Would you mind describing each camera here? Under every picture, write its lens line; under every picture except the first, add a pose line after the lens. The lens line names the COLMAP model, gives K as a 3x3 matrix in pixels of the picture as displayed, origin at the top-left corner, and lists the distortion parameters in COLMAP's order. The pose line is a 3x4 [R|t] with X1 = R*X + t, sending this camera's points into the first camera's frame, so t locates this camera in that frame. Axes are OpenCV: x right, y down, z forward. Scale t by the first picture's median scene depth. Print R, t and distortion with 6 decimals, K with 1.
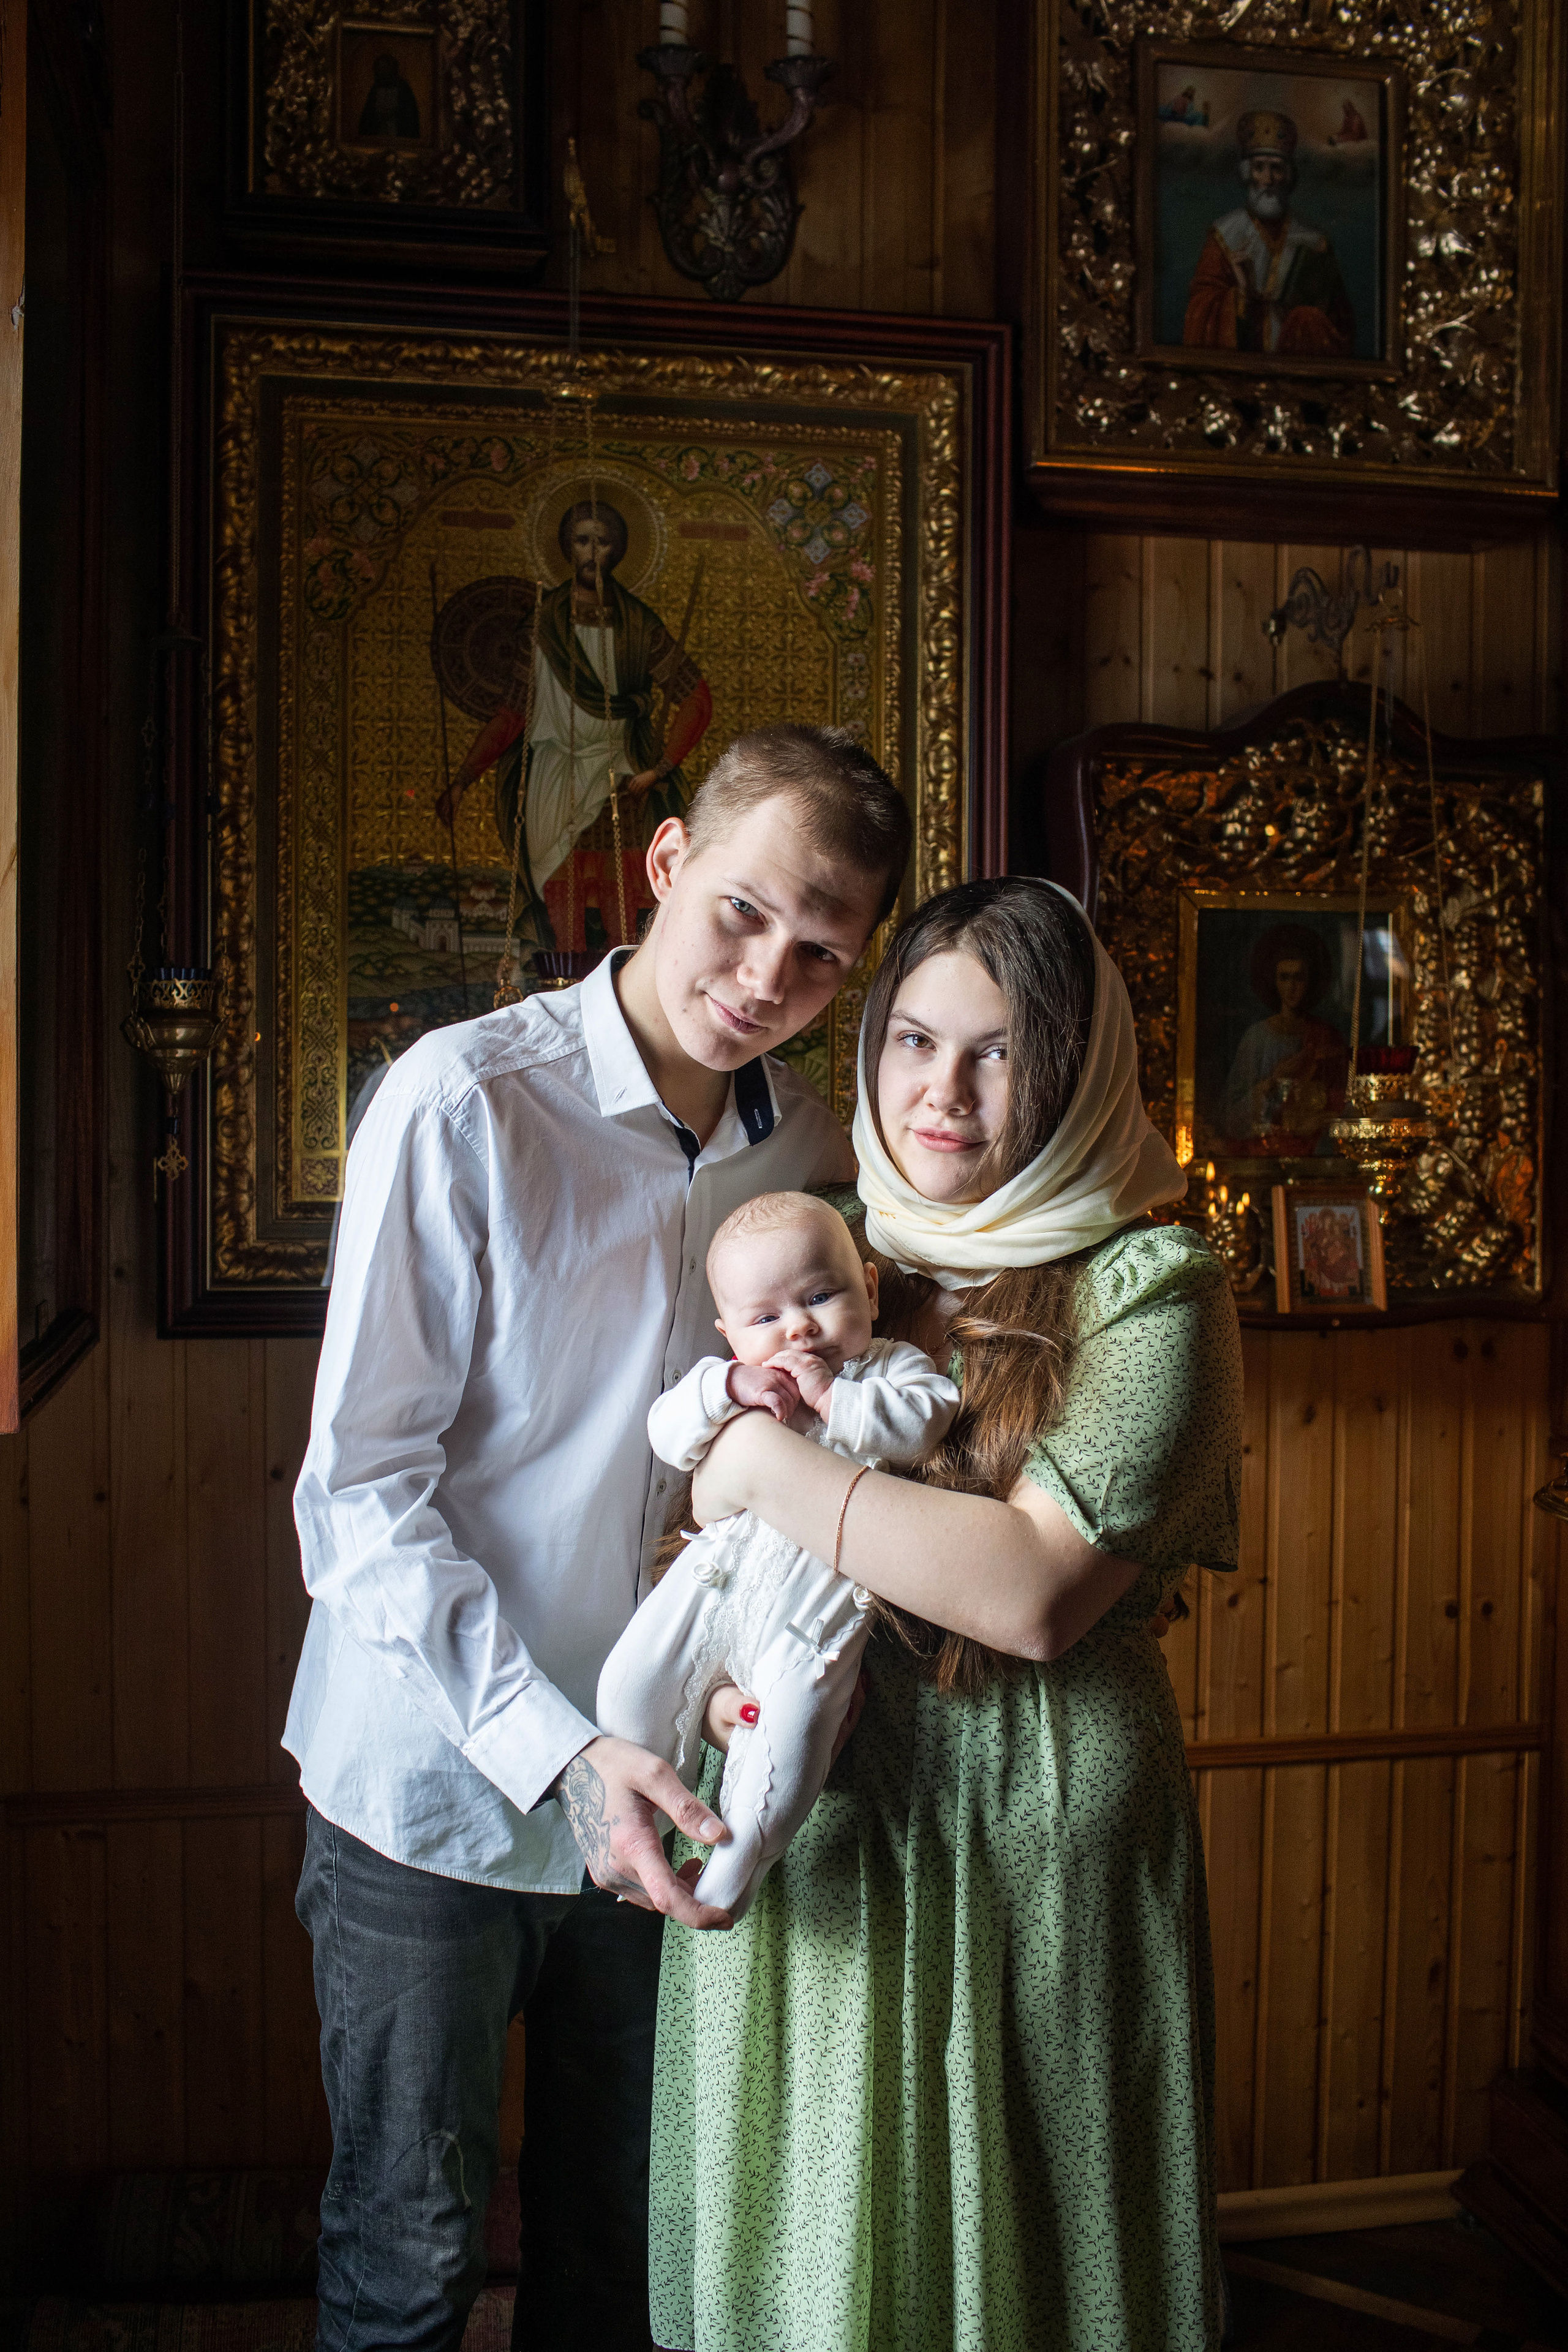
lens RADIAL K [[2282.0, 0, 784.8], [0, 2282.0, 1170.0], [0, 0, 1]] dist [-0.100950, 0.125557]
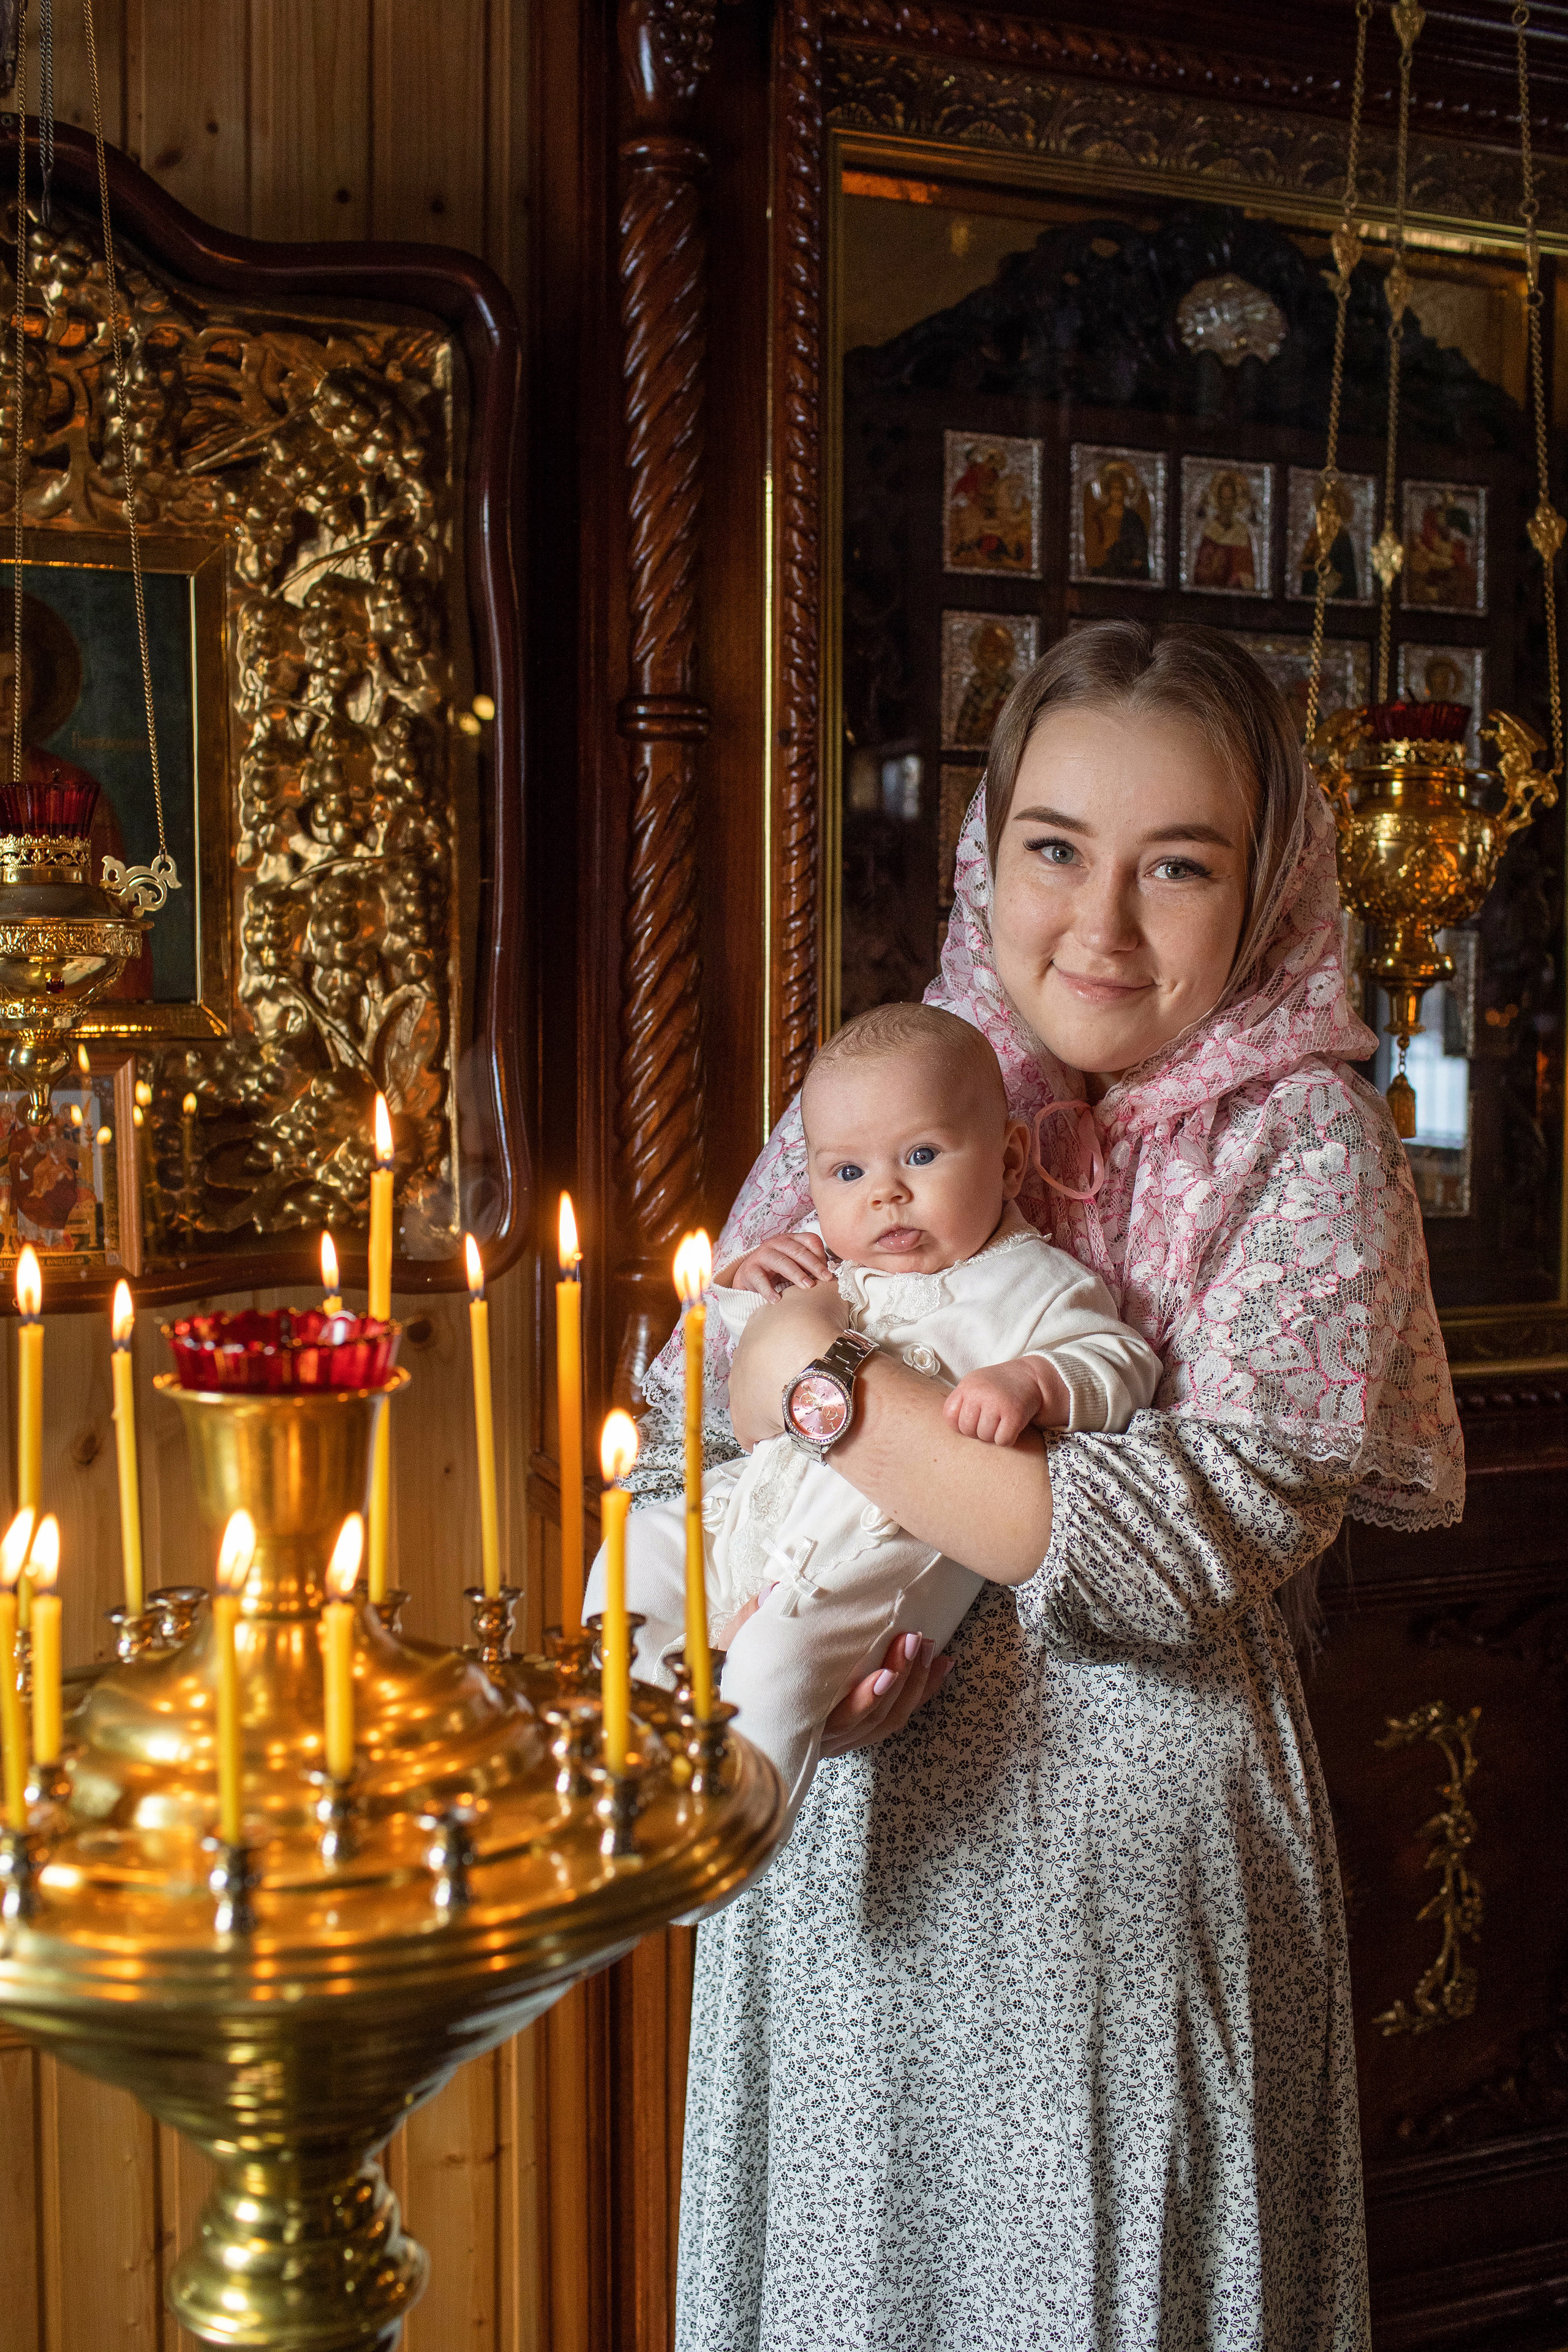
lens RADIAL K [[2366.9, 0, 784.0], [0, 2366.9, 1176.0], [0, 0, 1]] dist [-0.098273, 0.104622]
pose [[0.984498, -0.013111, 0.174906, 0.322975], [0.004835, 0.998852, 0.047664, 0.010500], [-0.175330, -0.046080, 0.983431, 0.406714]]
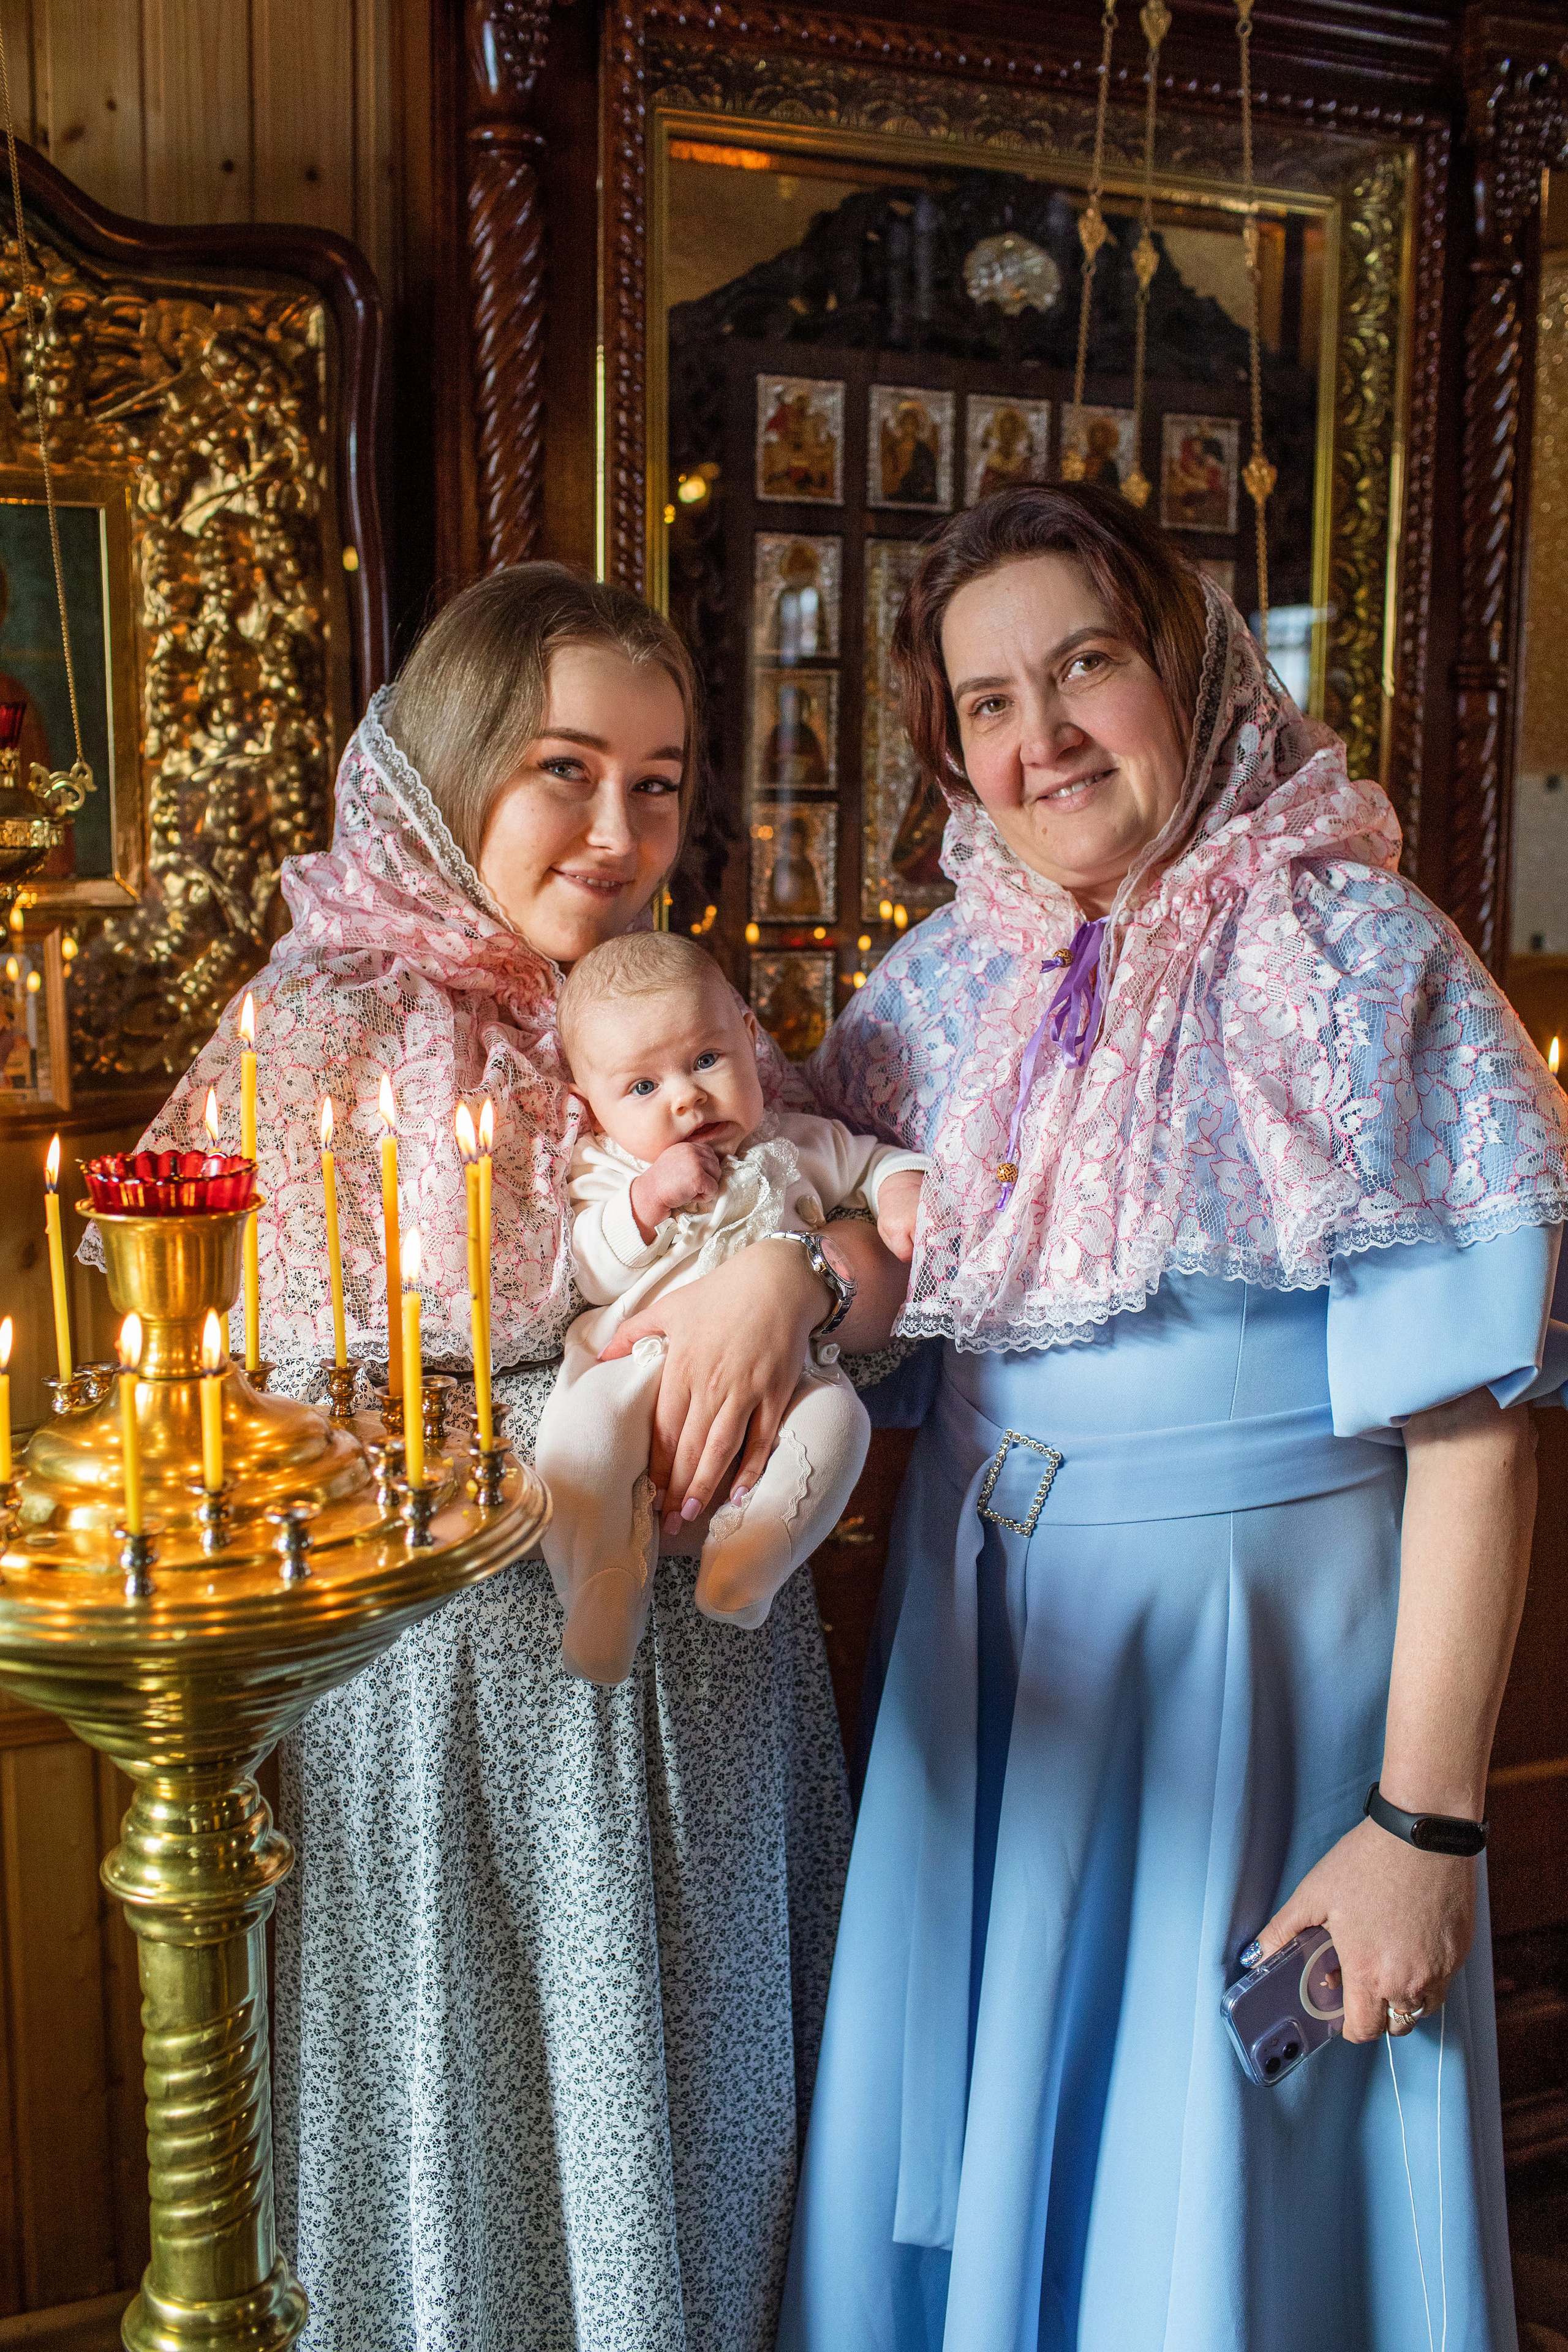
lens RADIAL K [[2282.0, 0, 784.8], [0, 2282.0, 1170.0], [0, 0, 1]] dist [-0.100950, 0.125557]
pose [[0.977566, -0.027880, 0.208774, 0.334336], [0.001039, 0.991827, 0.127583, -0.005399], [-0.210624, -0.124504, 0.969606, 0.310159]]
